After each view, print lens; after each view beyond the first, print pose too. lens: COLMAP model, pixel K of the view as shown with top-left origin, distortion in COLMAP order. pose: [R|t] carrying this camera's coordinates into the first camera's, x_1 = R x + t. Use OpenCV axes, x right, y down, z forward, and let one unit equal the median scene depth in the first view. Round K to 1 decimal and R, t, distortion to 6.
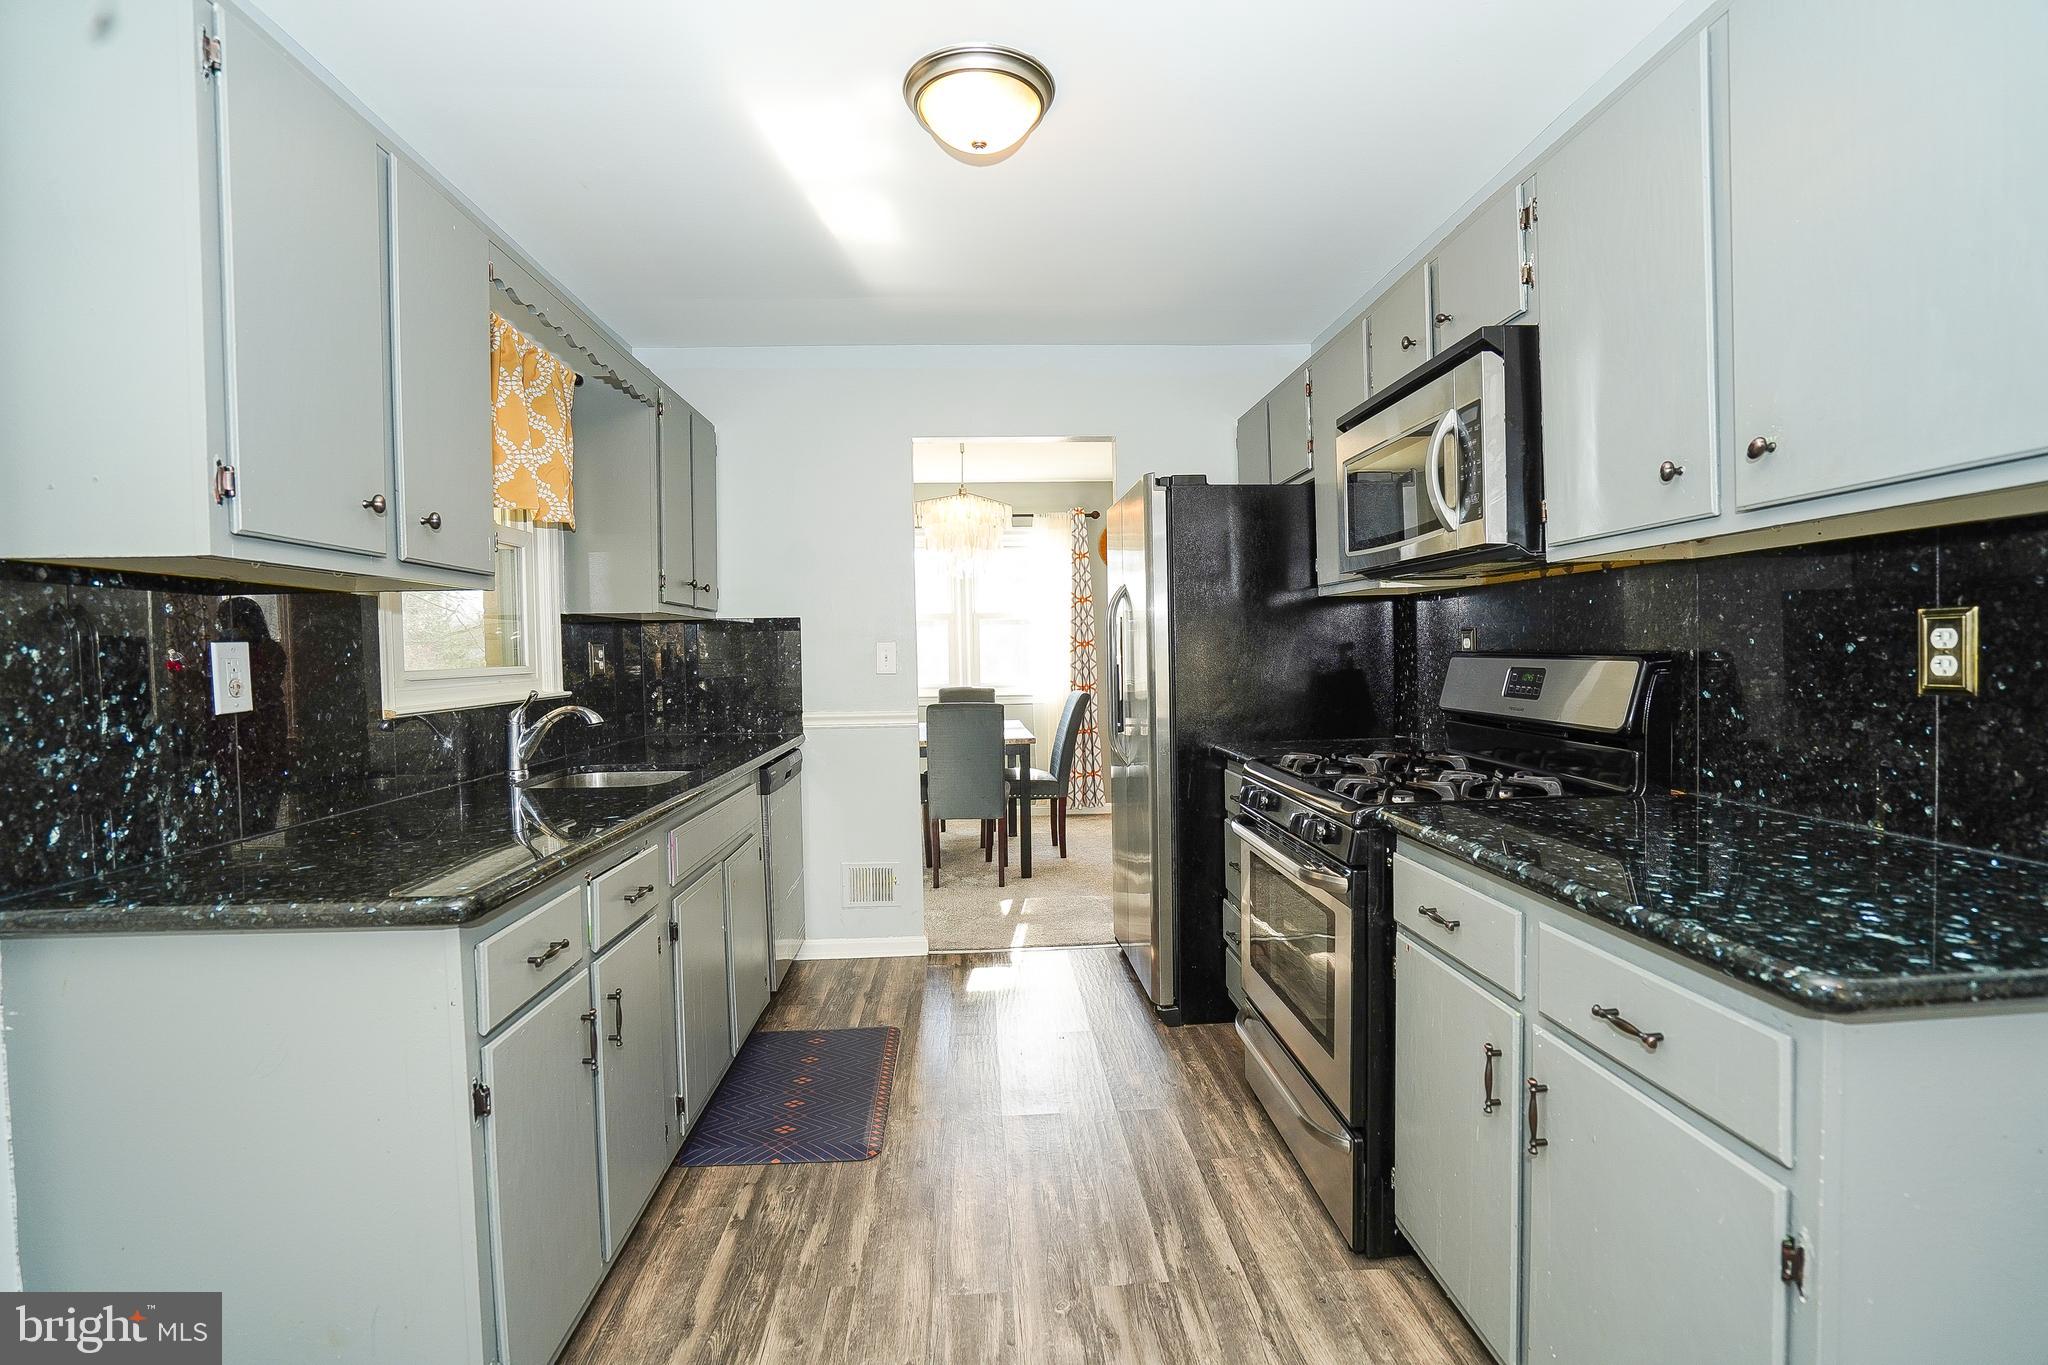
lens RADIAL K [[932.1, 0, 1024.0], [0, 932.1, 682.5], [0, 0, 1]] dist [0.000052, 0.019632]
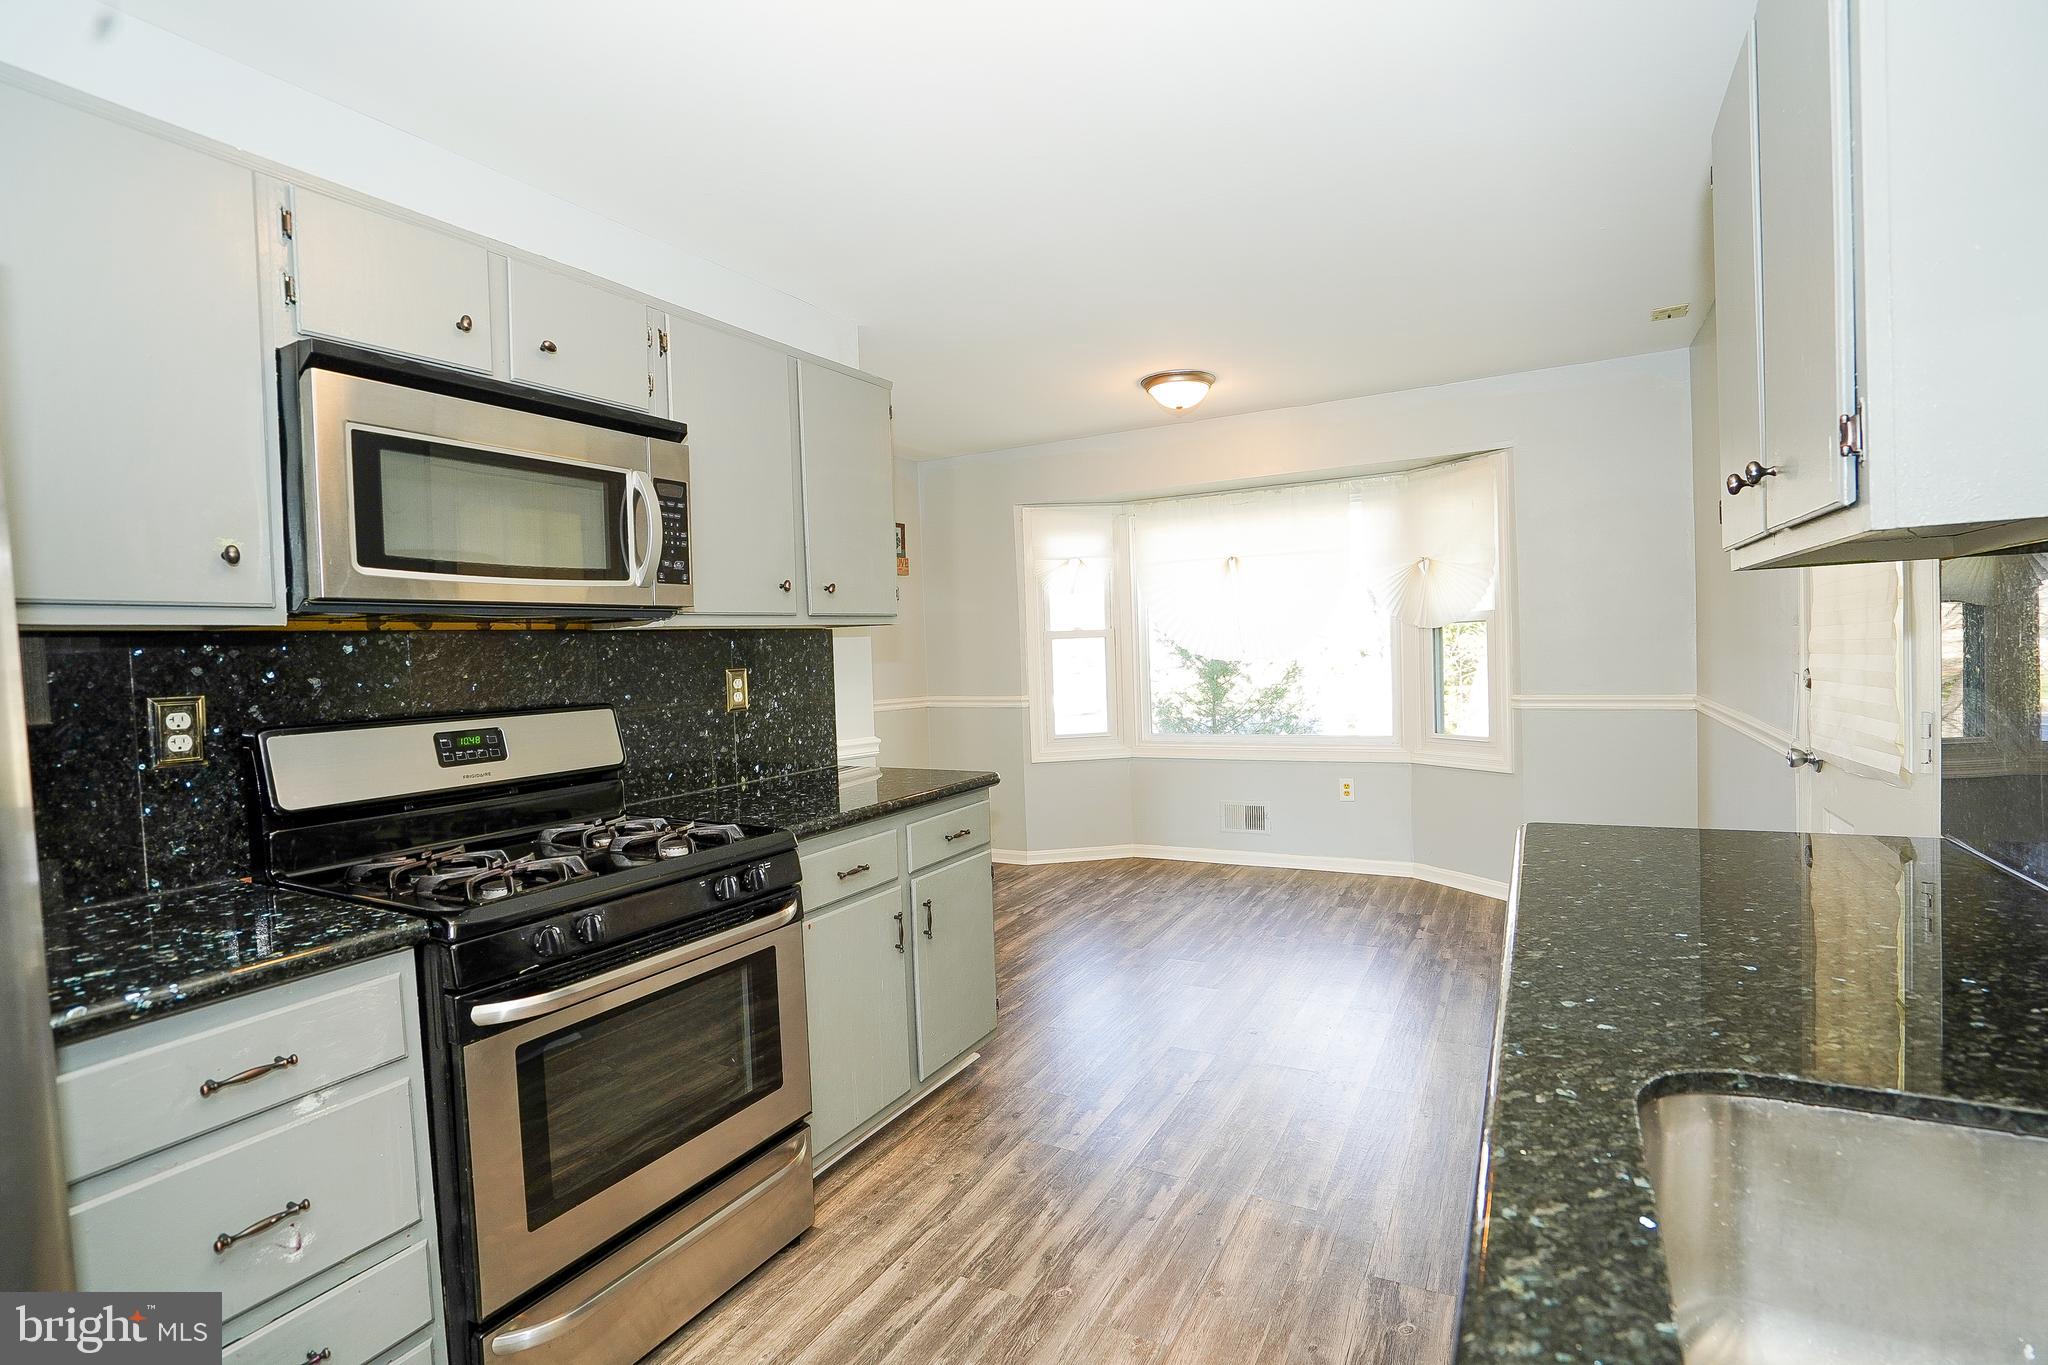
lens RADIAL K [[957.8, 0, 1024.0], [0, 957.8, 682.5], [0, 0, 1]] dist [-0.060028, 0.022357]
pose [[-0.841378, 0.043909, 0.538660, -0.506086], [0.084324, 0.995153, 0.050592, -0.077629], [-0.533828, 0.087989, -0.841003, 1.790607]]
